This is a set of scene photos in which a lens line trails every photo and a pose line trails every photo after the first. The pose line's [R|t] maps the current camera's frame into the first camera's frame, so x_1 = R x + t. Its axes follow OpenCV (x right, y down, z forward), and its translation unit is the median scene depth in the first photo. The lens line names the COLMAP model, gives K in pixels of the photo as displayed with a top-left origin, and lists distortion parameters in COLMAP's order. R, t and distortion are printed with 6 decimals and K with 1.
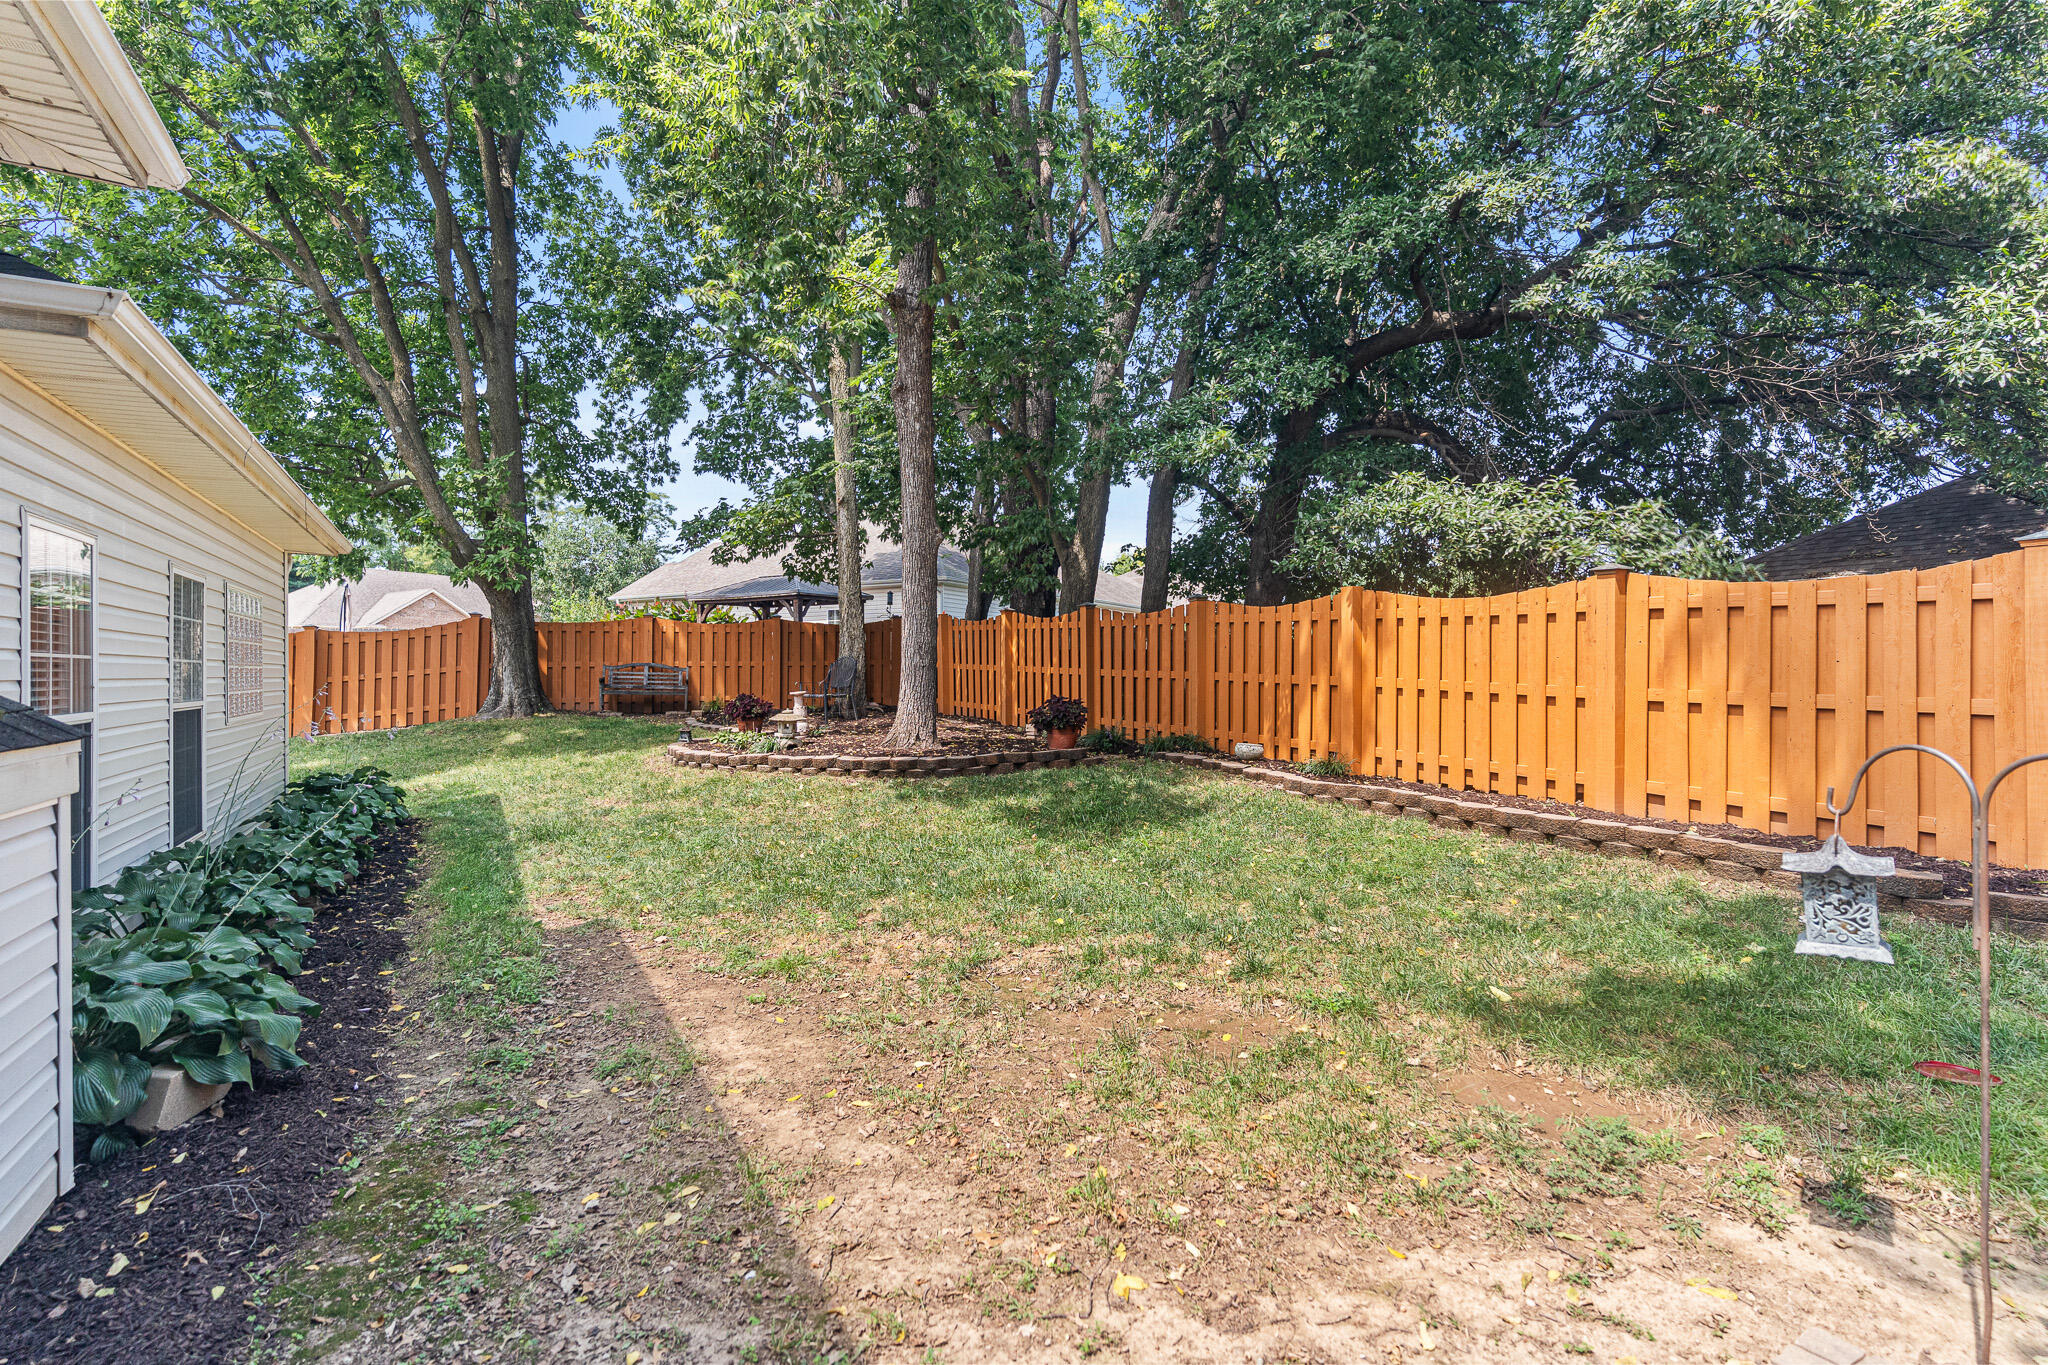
lens RADIAL K [[981.4, 0, 1023.1], [0, 981.4, 677.3], [0, 0, 1]] dist [0.002421, -0.000047]
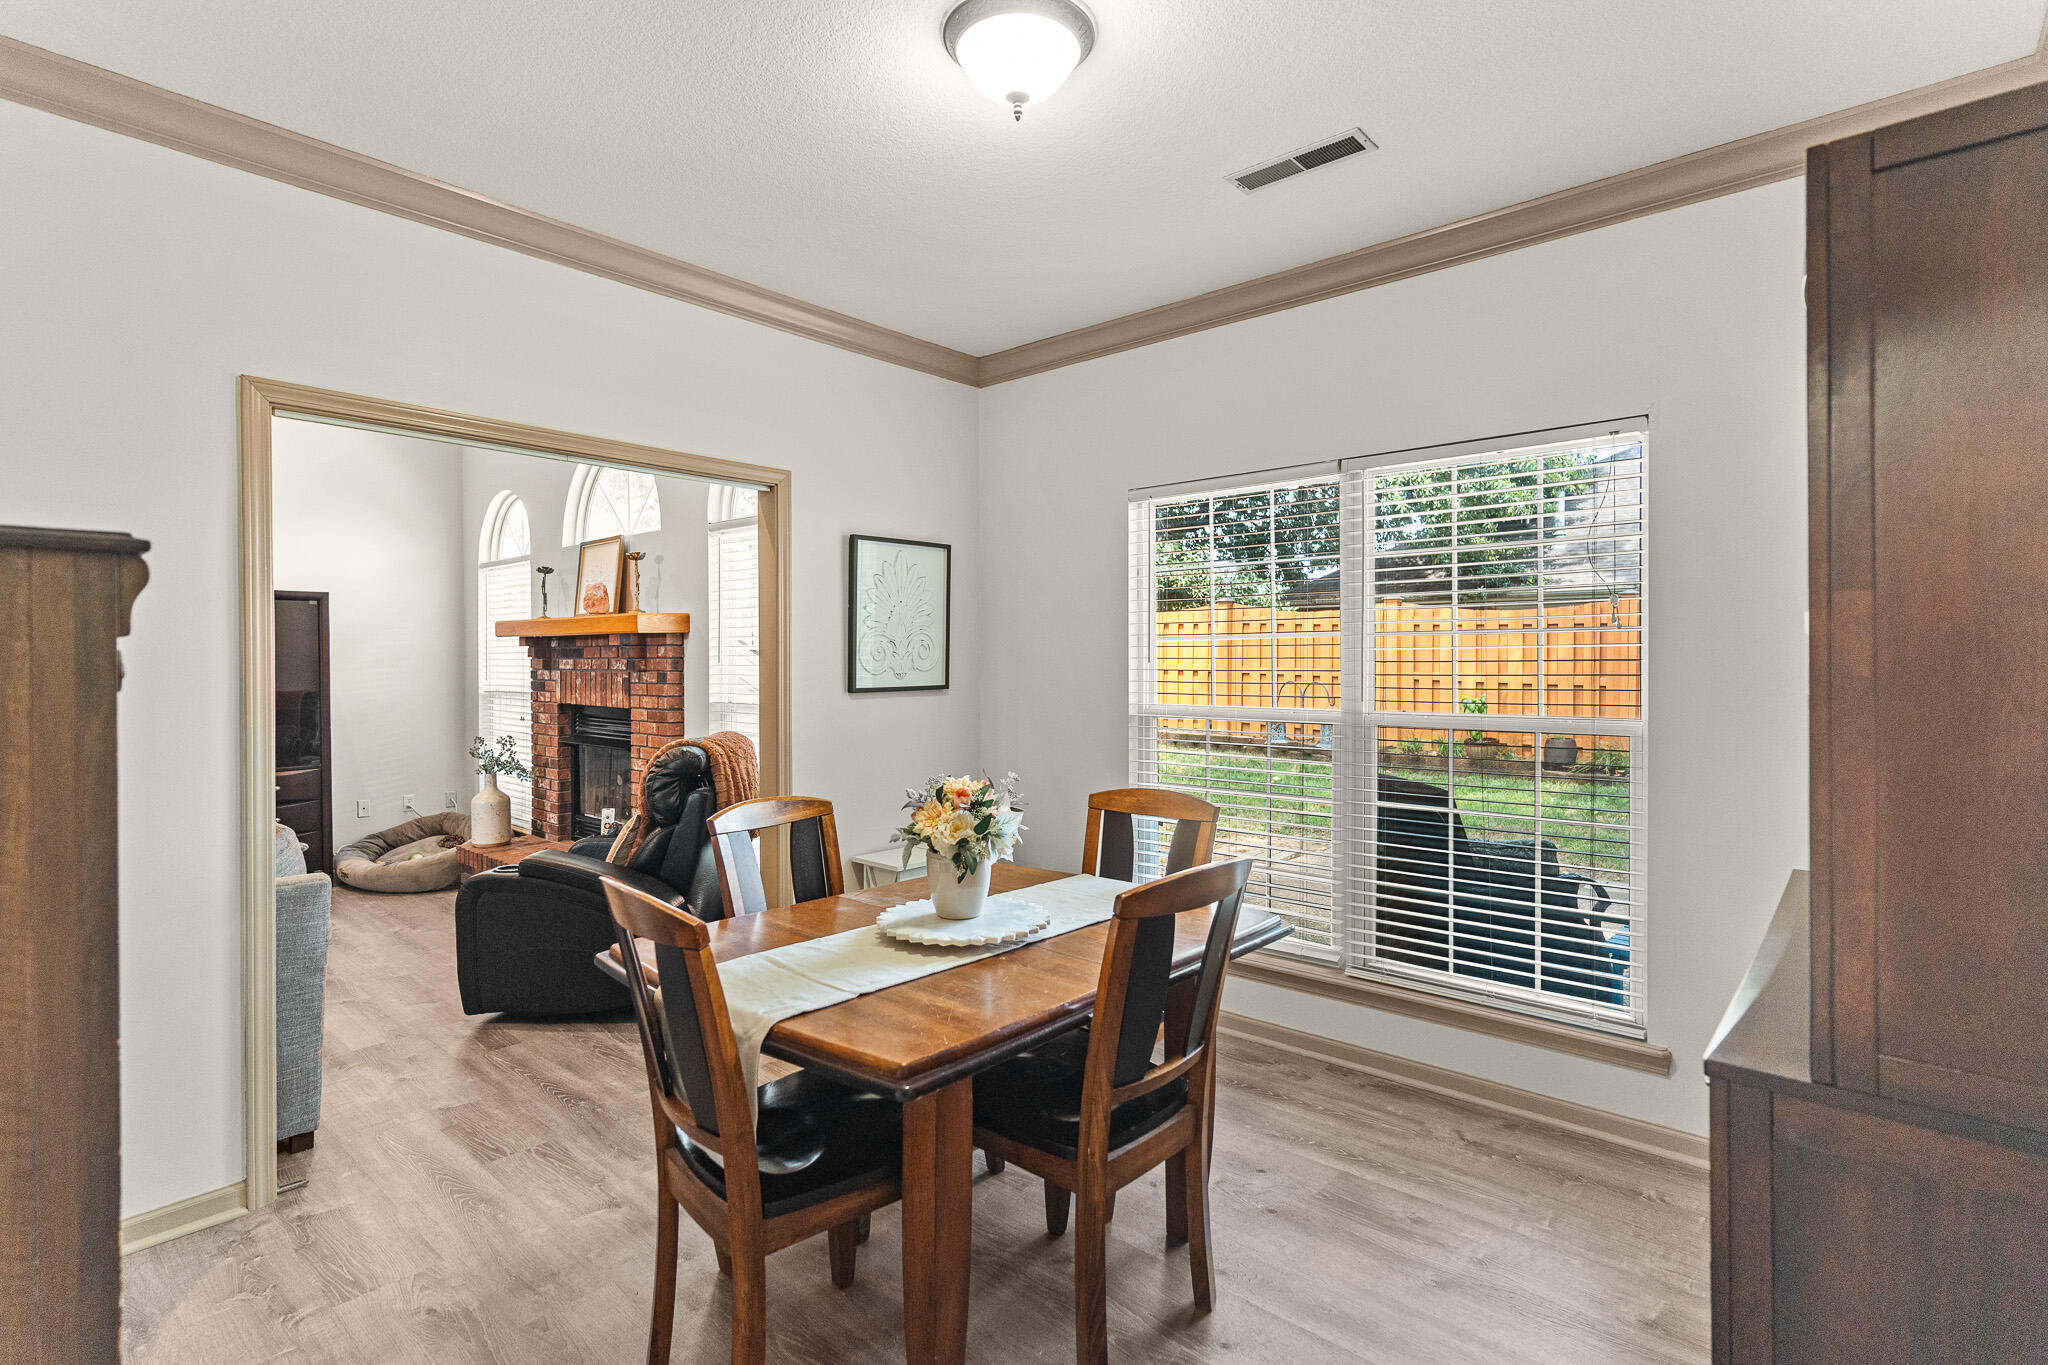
lens RADIAL K [[981.4, 0, 1024.3], [0, 981.4, 671.1], [0, 0, 1]] dist [0.002421, -0.000047]
pose [[0.944644, -0.001247, 0.328095, -0.338979], [-0.002501, 0.999936, 0.011001, 0.002316], [-0.328087, -0.011212, 0.944581, -0.578434]]
